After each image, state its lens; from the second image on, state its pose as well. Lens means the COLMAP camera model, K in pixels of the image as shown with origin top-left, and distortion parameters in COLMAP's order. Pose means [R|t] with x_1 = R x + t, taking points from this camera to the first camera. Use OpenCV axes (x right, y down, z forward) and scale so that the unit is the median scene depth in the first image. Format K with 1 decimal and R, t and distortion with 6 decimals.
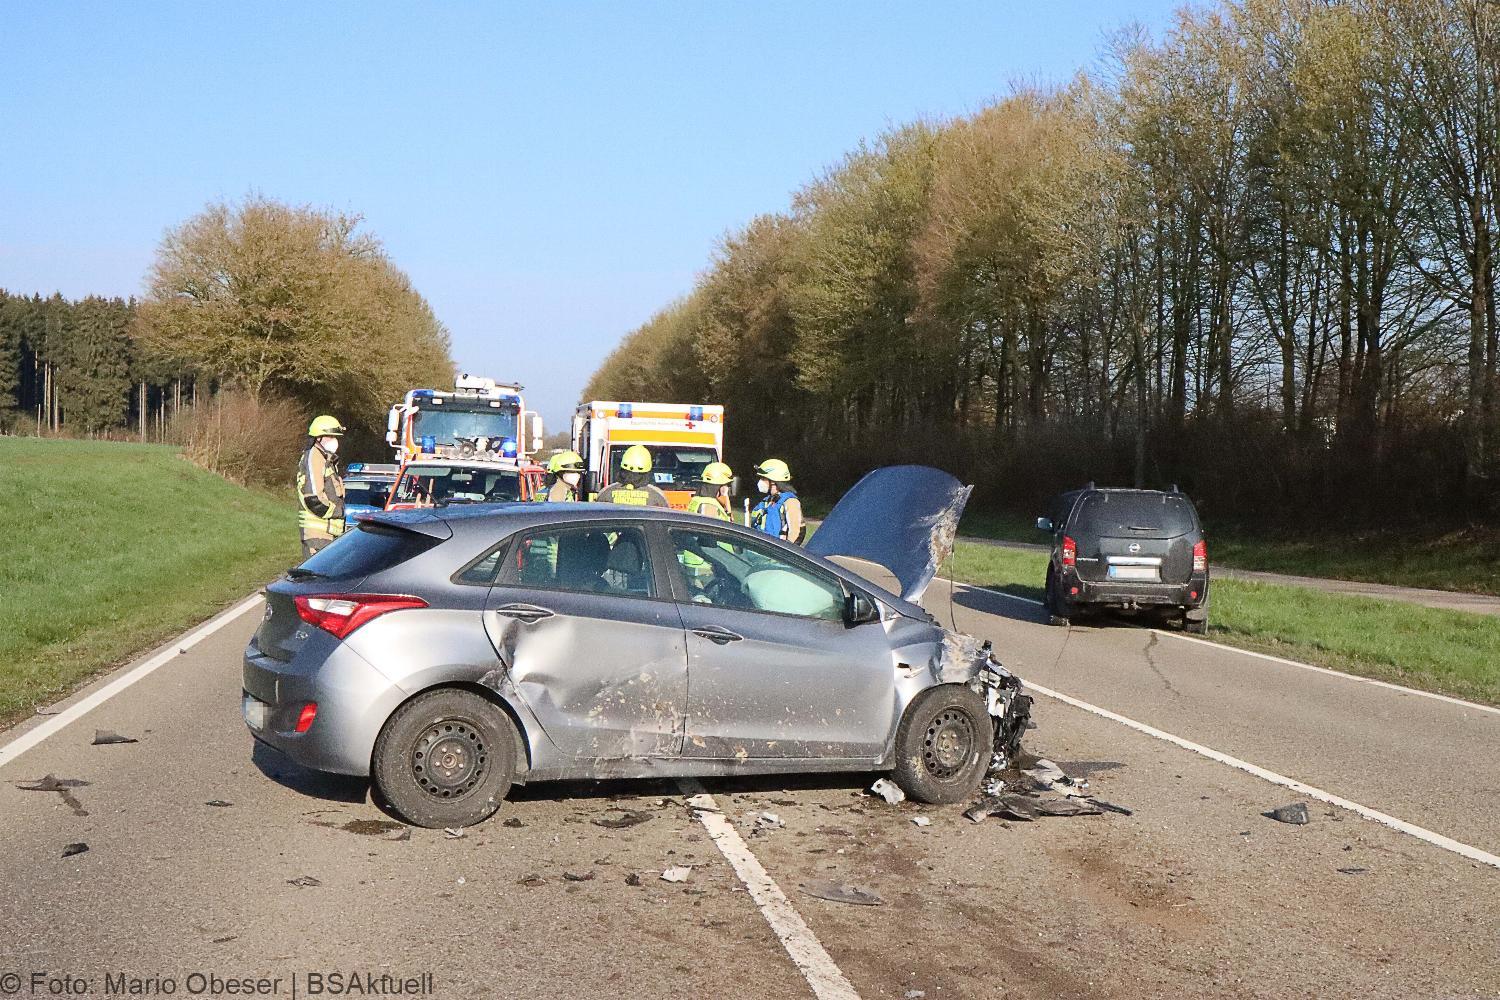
lens RADIAL K [[1830.8, 0, 750.0], [0, 1830.8, 500.0], [0, 0, 1]] dist [0.058657, 0.001284]
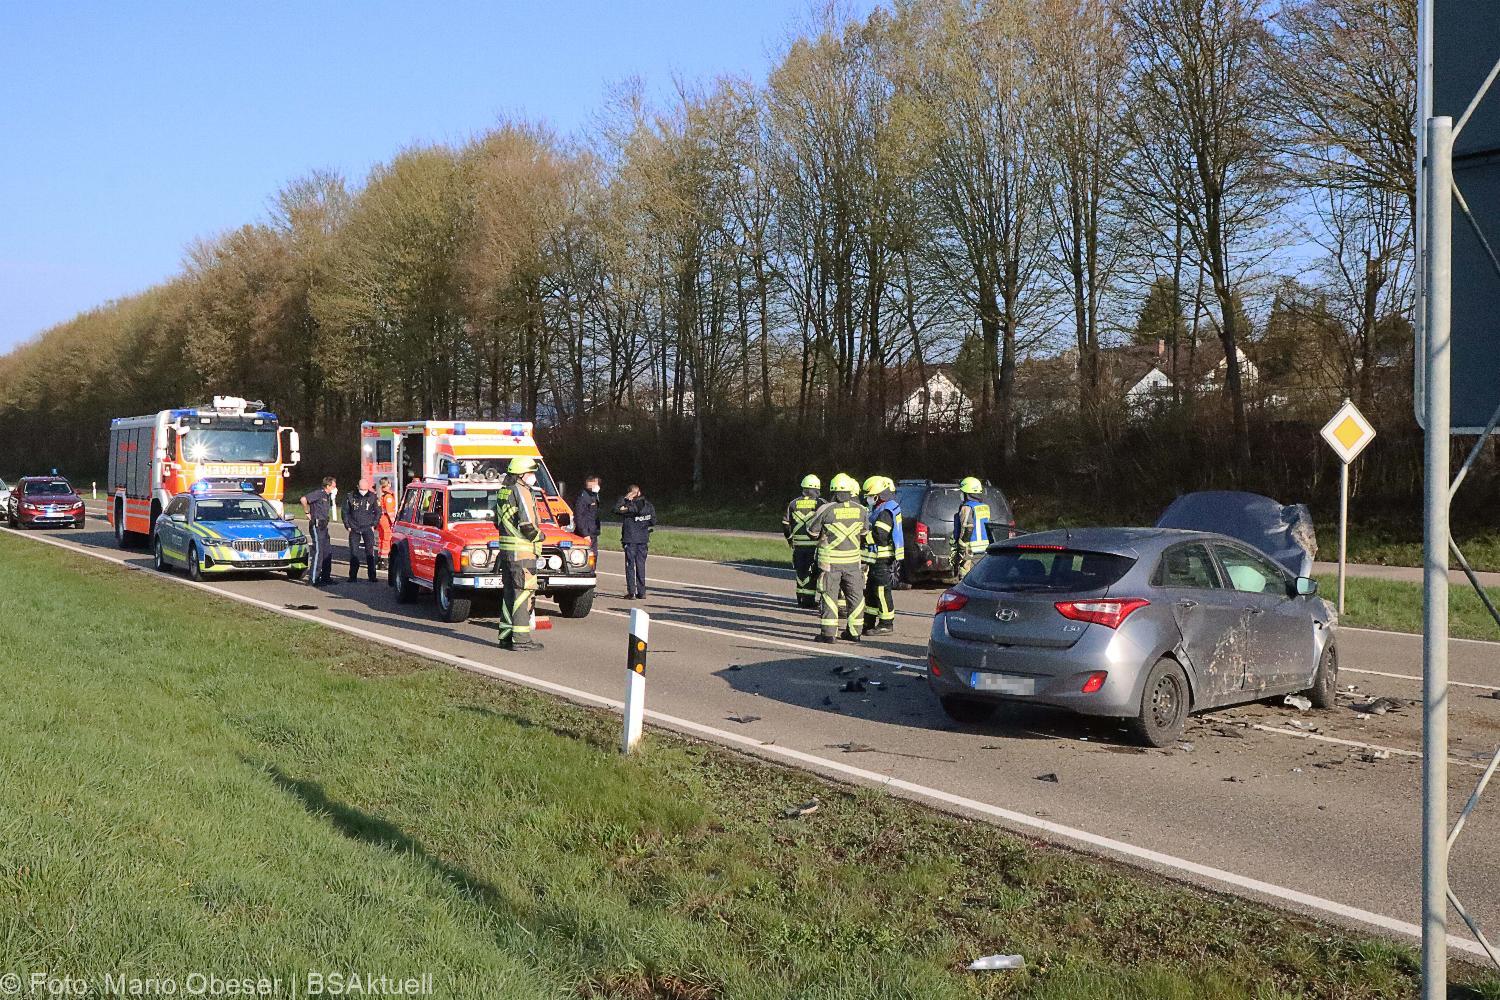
lens RADIAL K [[1664.9, 0, 731.3], [0, 1664.9, 499.2], [0, 0, 1]] dist [0.056411, 0.005657]
pose [[0.928129, -0.042455, 0.369829, -0.425314], [0.036682, 0.999071, 0.022632, -0.030988], [-0.370446, -0.007439, 0.928824, -0.067570]]
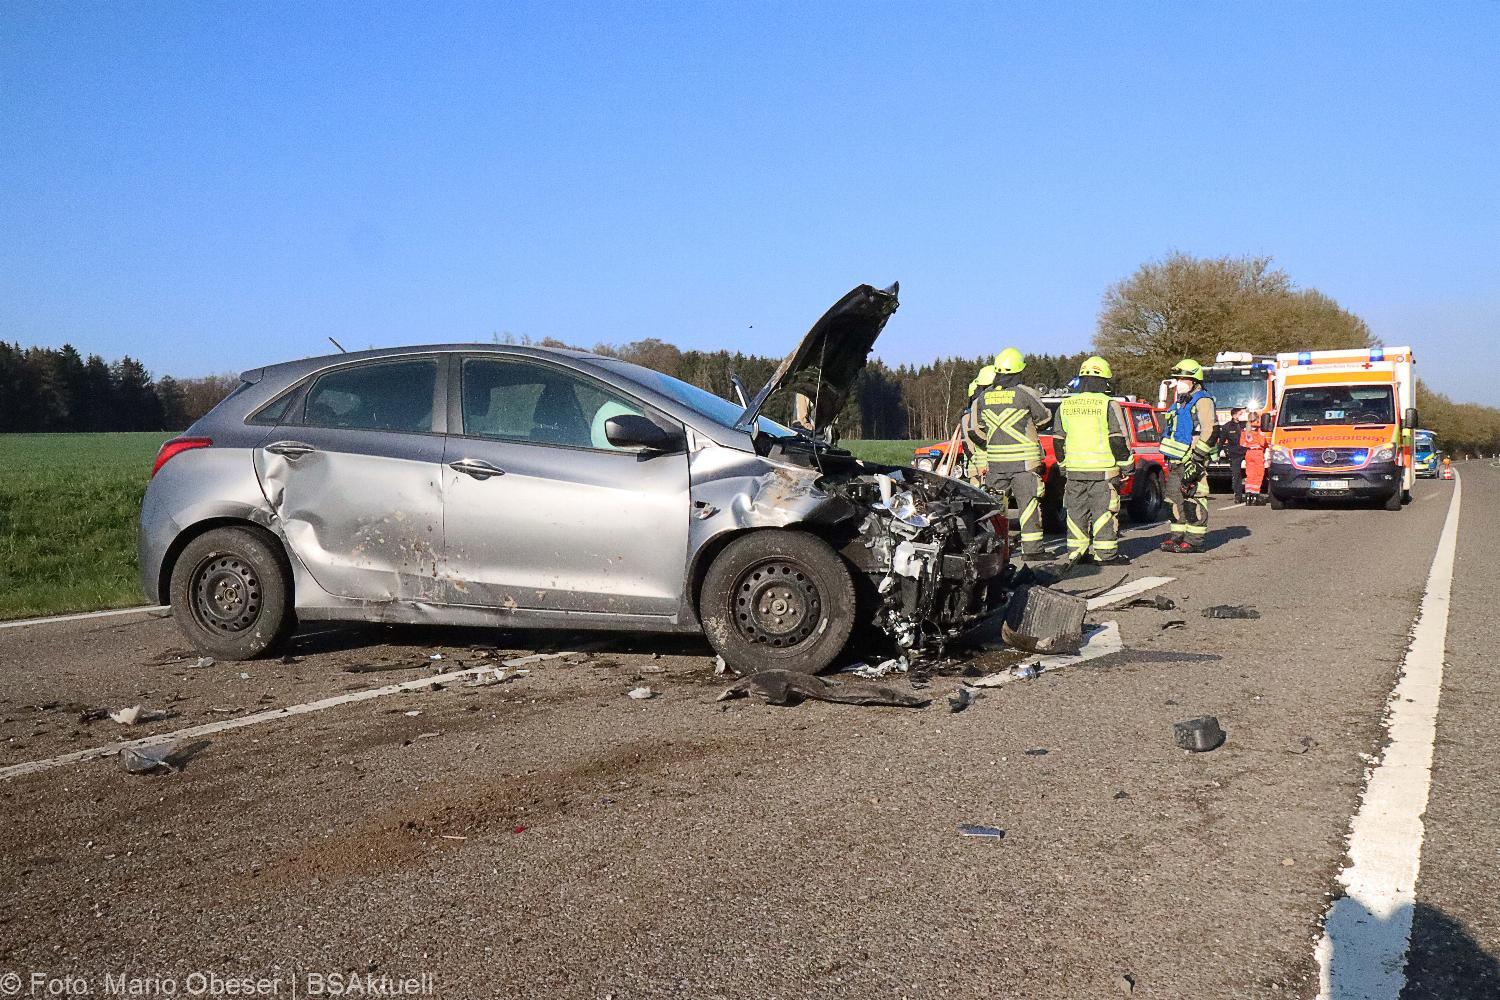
lens RADIAL K [[1218.8, 0, 737.0], [0, 1218.8, 497.8], [0, 0, 1]] dist [0.008300, 0.003365]
pose [[0.764458, -0.029058, -0.644018, 0.207278], [0.032500, 0.999450, -0.006517, 0.042731], [0.643853, -0.015948, 0.764983, 0.279046]]
